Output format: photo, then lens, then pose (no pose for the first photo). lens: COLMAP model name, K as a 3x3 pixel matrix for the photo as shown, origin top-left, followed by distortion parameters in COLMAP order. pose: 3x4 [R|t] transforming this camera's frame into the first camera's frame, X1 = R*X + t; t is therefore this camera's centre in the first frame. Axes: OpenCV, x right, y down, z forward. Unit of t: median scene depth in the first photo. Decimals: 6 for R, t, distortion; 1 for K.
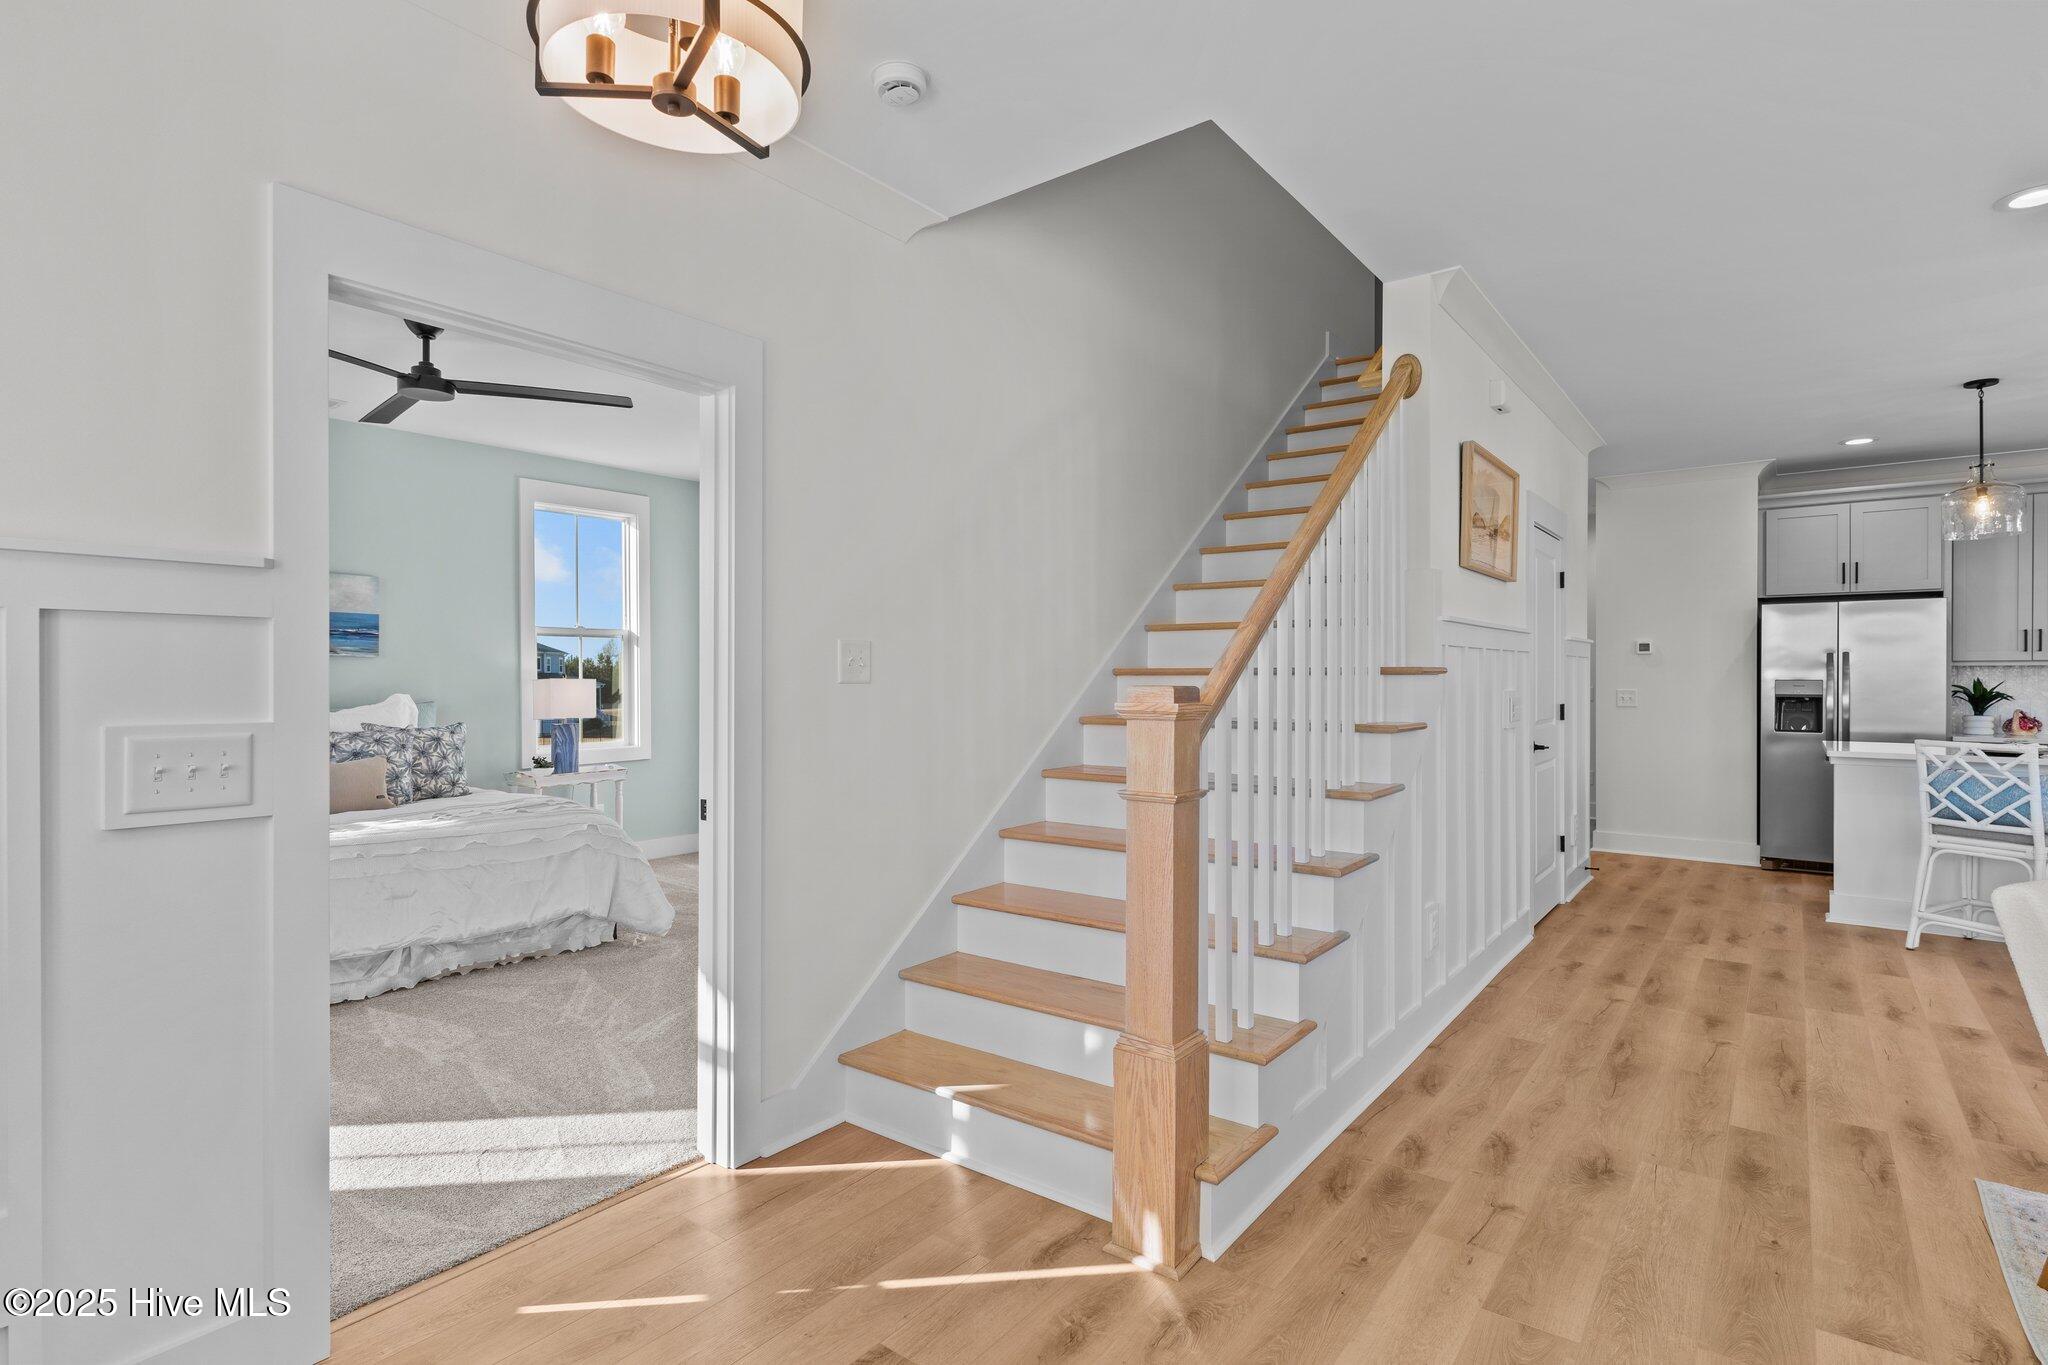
lens RADIAL K [[1031.8, 0, 1020.1], [0, 1031.8, 675.4], [0, 0, 1]] dist [-0.000526, -0.000057]
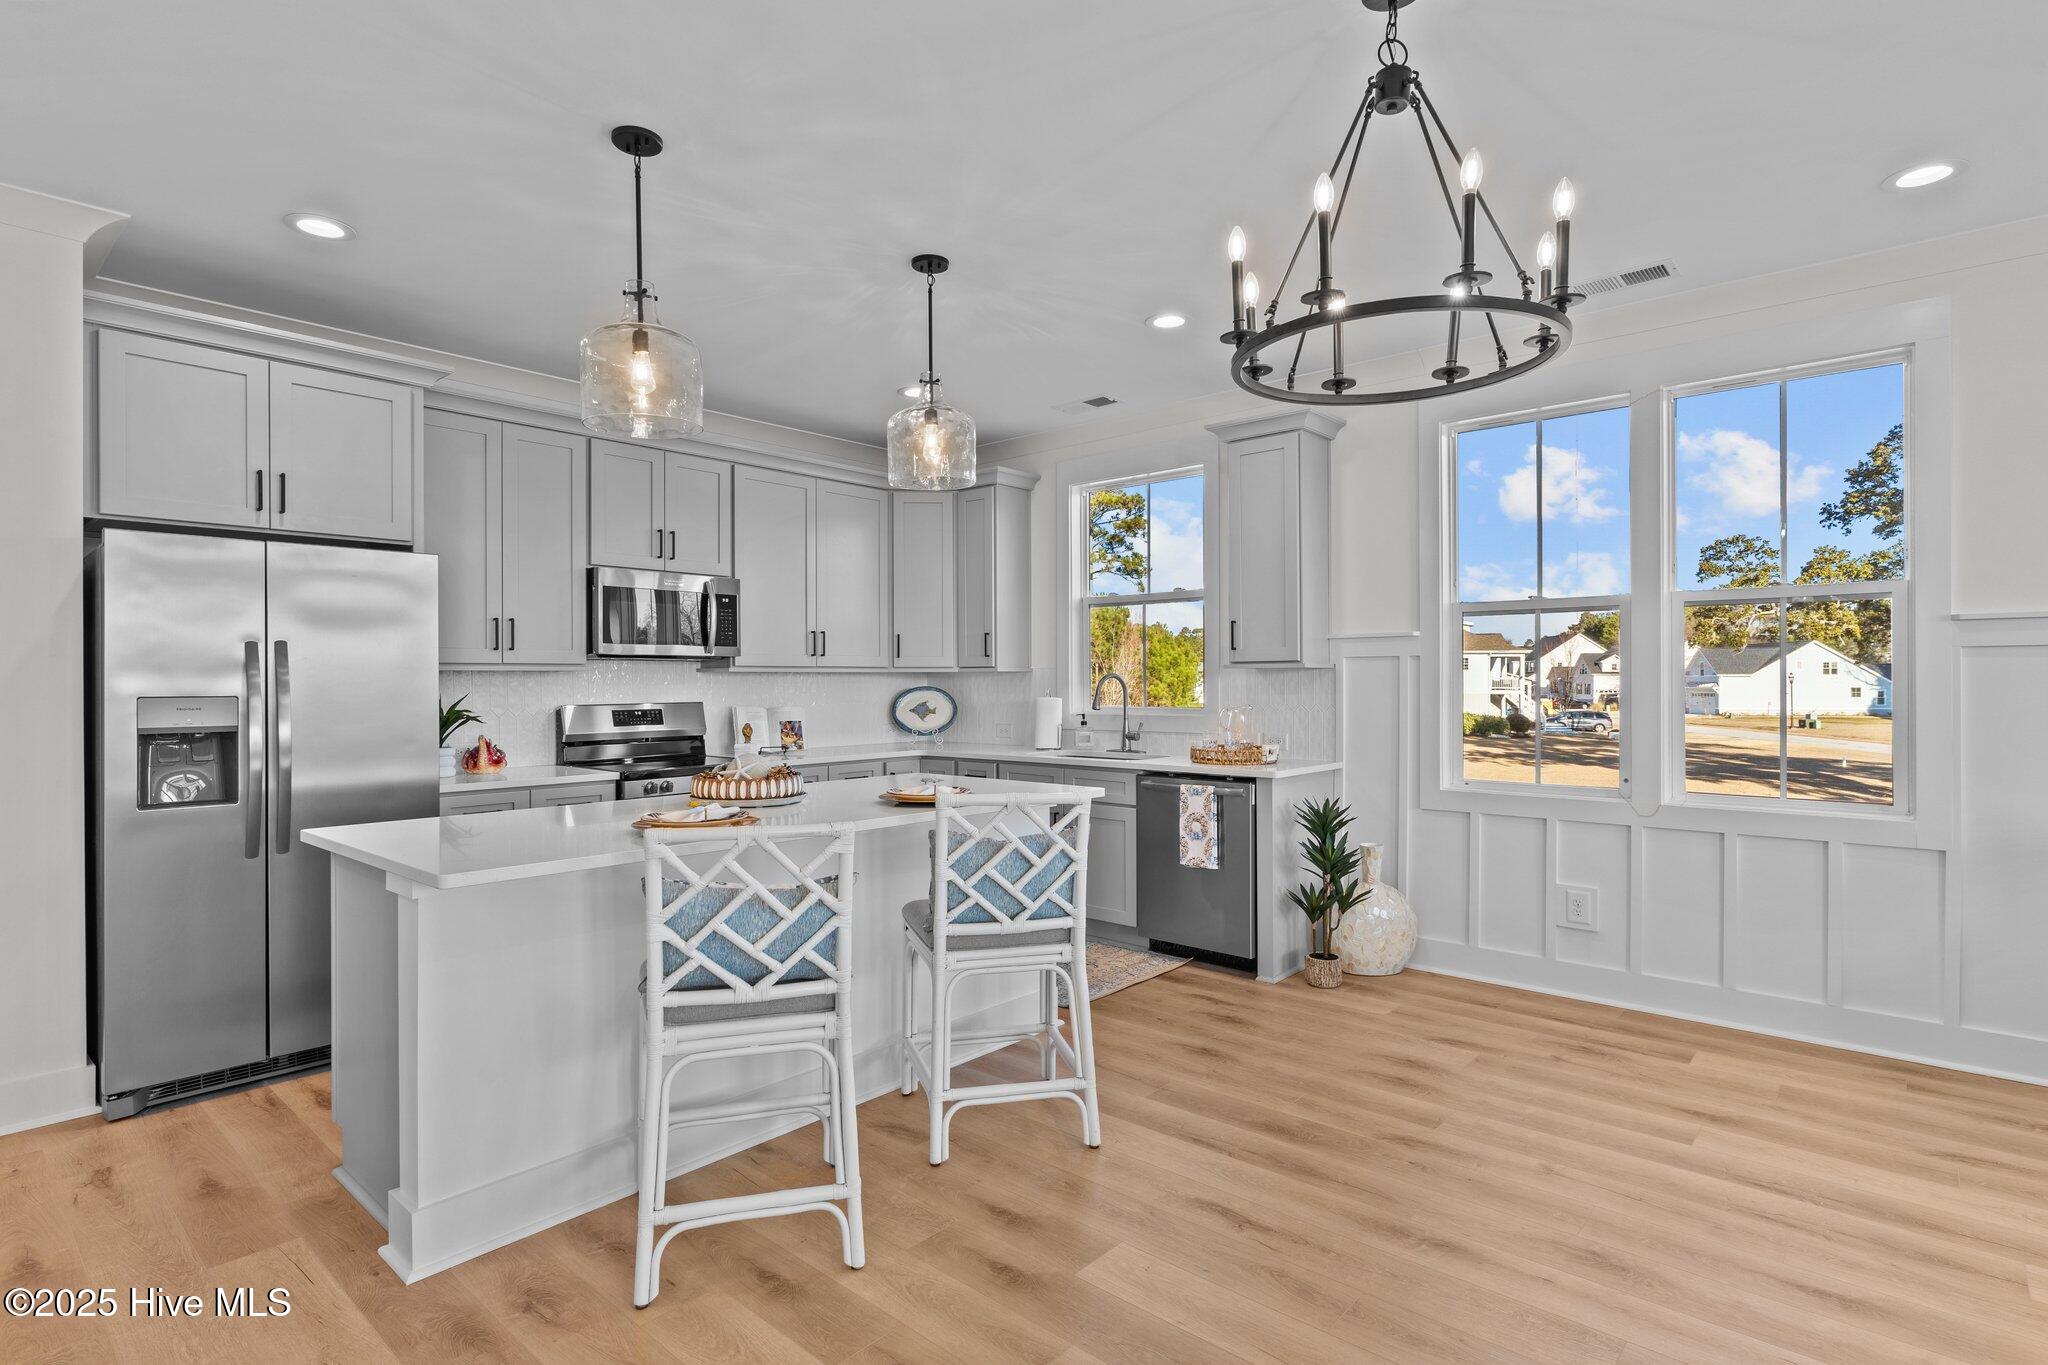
lens RADIAL K [[1031.8, 0, 1016.6], [0, 1031.8, 677.9], [0, 0, 1]] dist [-0.000526, -0.000057]
pose [[0.090282, 0.001792, 0.995915, 0.441345], [0.003758, 0.999991, -0.002140, -0.002084], [-0.995909, 0.003936, 0.090274, 0.807305]]
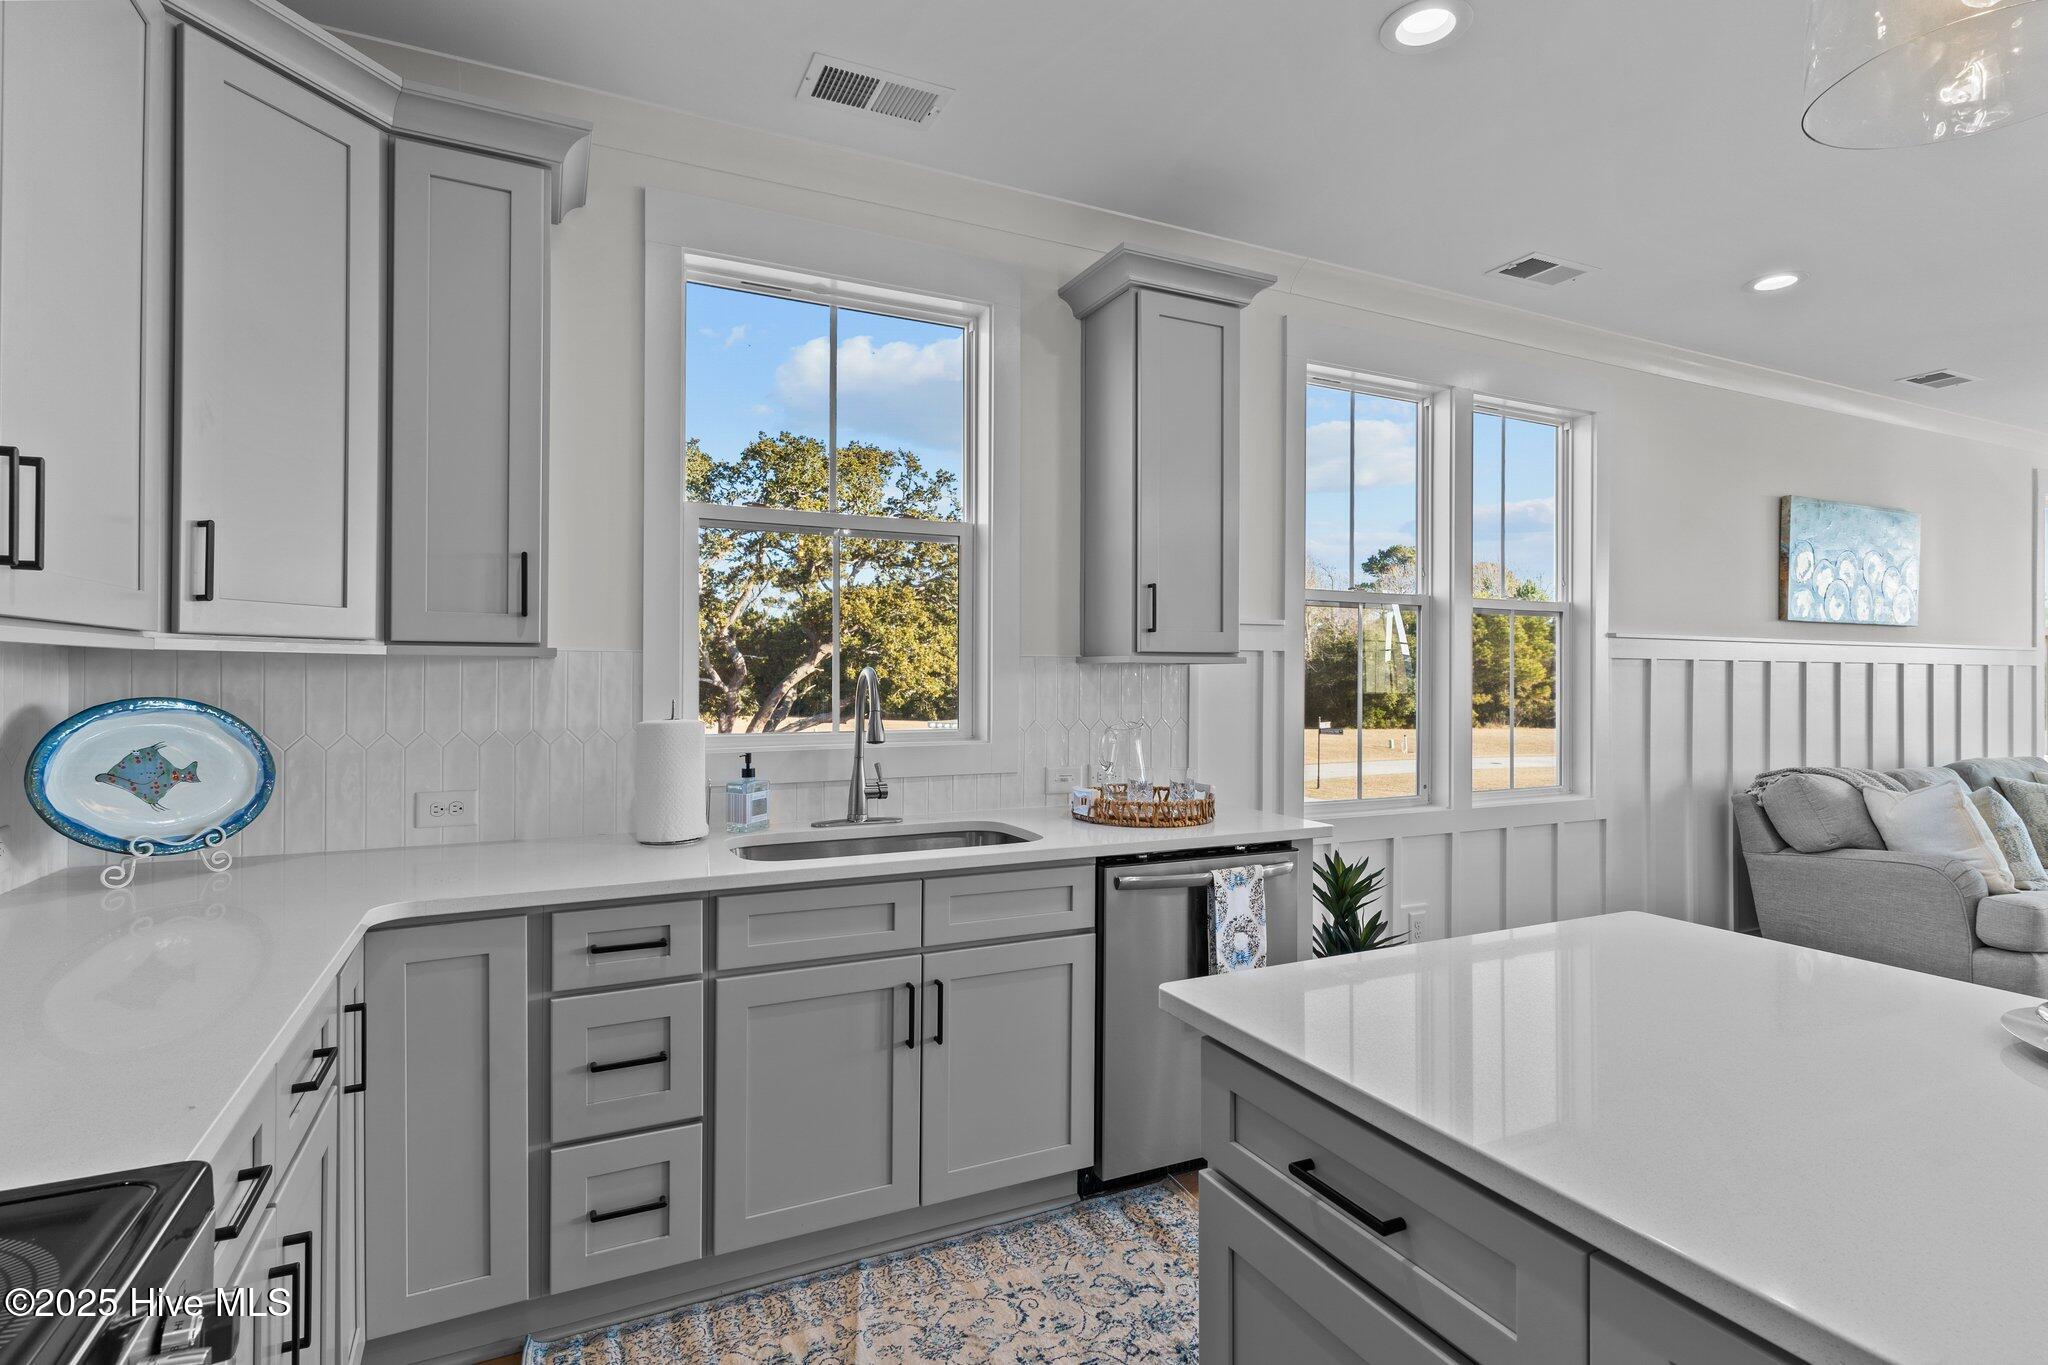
lens RADIAL K [[987.3, 0, 1014.6], [0, 987.3, 678.8], [0, 0, 1]] dist [-0.000078, -0.002833]
pose [[-0.884315, -0.004372, 0.466870, 0.905535], [-0.003187, 0.999989, 0.003328, -0.003065], [-0.466880, 0.001455, -0.884320, 1.047557]]
